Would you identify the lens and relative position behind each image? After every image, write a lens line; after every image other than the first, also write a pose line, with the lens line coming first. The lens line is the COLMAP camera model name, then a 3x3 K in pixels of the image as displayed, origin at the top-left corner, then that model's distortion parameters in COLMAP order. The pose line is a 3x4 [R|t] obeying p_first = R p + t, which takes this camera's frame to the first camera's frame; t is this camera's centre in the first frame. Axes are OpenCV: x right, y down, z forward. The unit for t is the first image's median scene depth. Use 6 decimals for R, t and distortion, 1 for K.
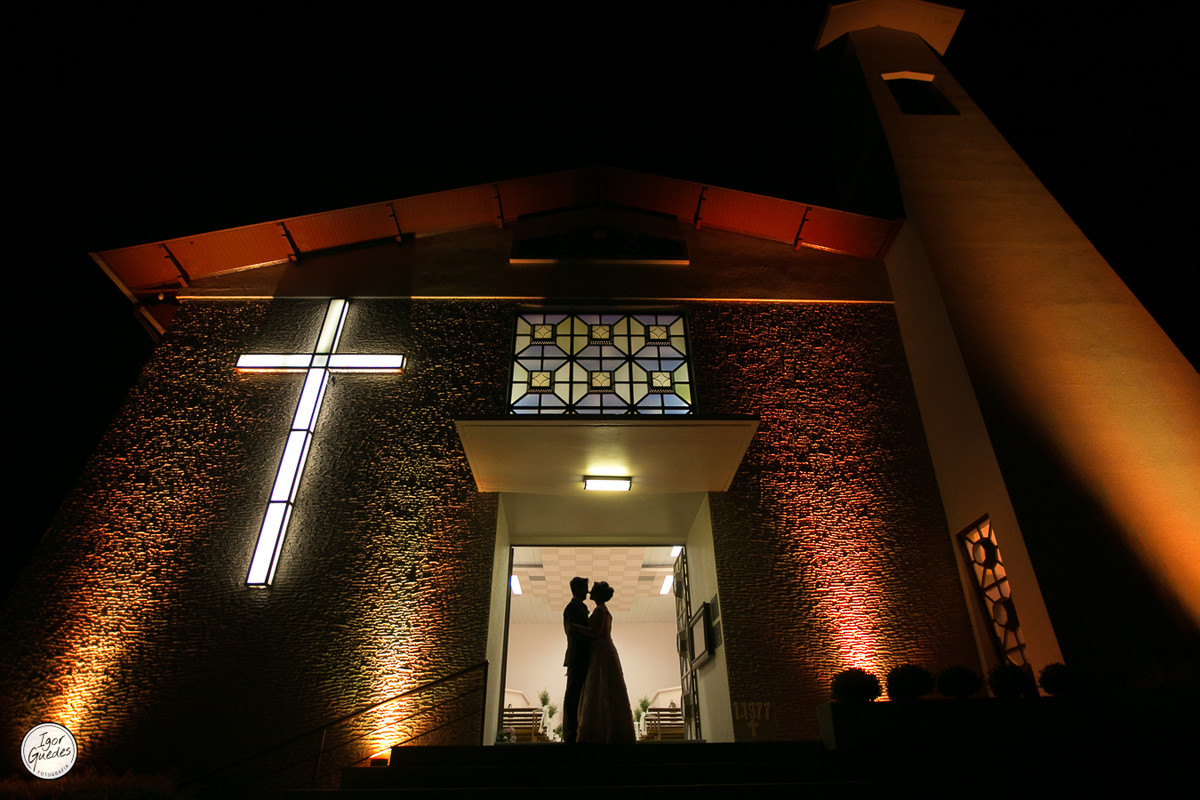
lens RADIAL K [[619.4, 0, 605.1], [0, 619.4, 405.3], [0, 0, 1]] dist [0.003177, -0.000006]
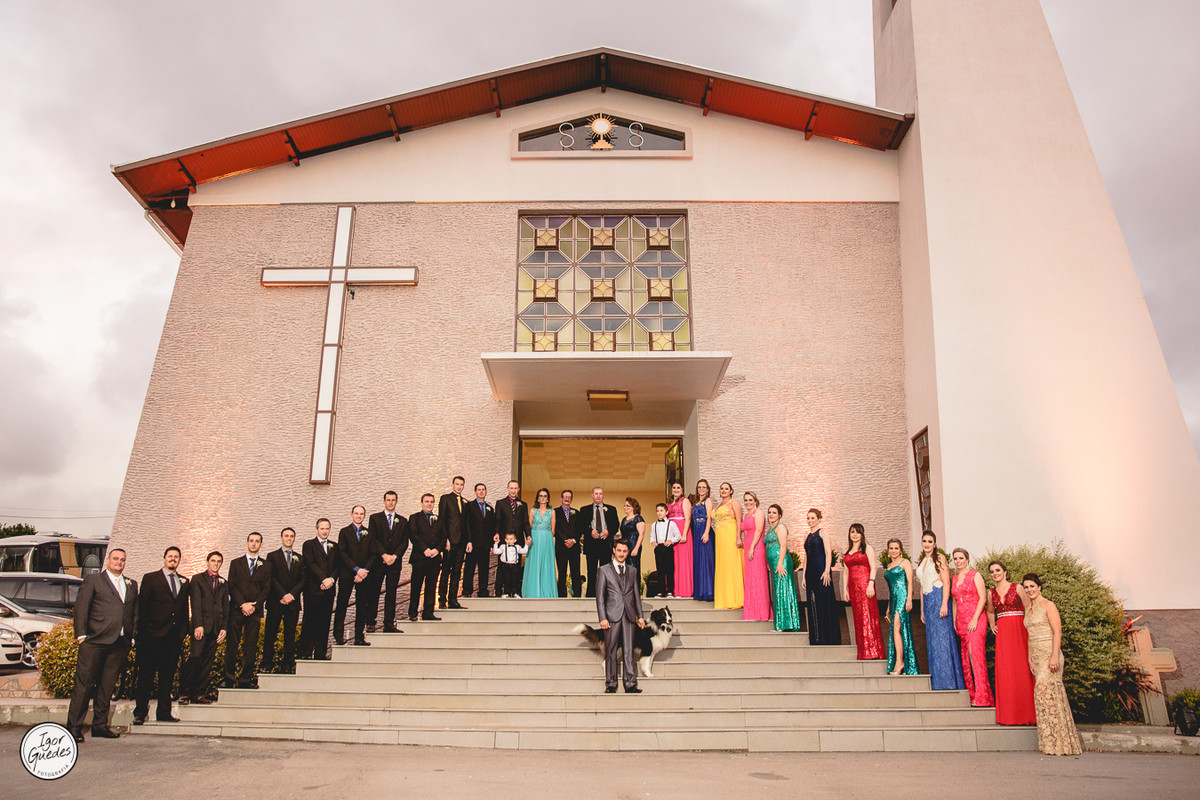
lens RADIAL K [[818.2, 0, 597.9], [0, 818.2, 397.9], [0, 0, 1]] dist [-0.005692, -0.000605]
pose [[0.999763, 0.001750, -0.021706, 0.016855], [0.003324, 0.972821, 0.231535, -0.192002], [0.021522, -0.231553, 0.972584, -0.409666]]
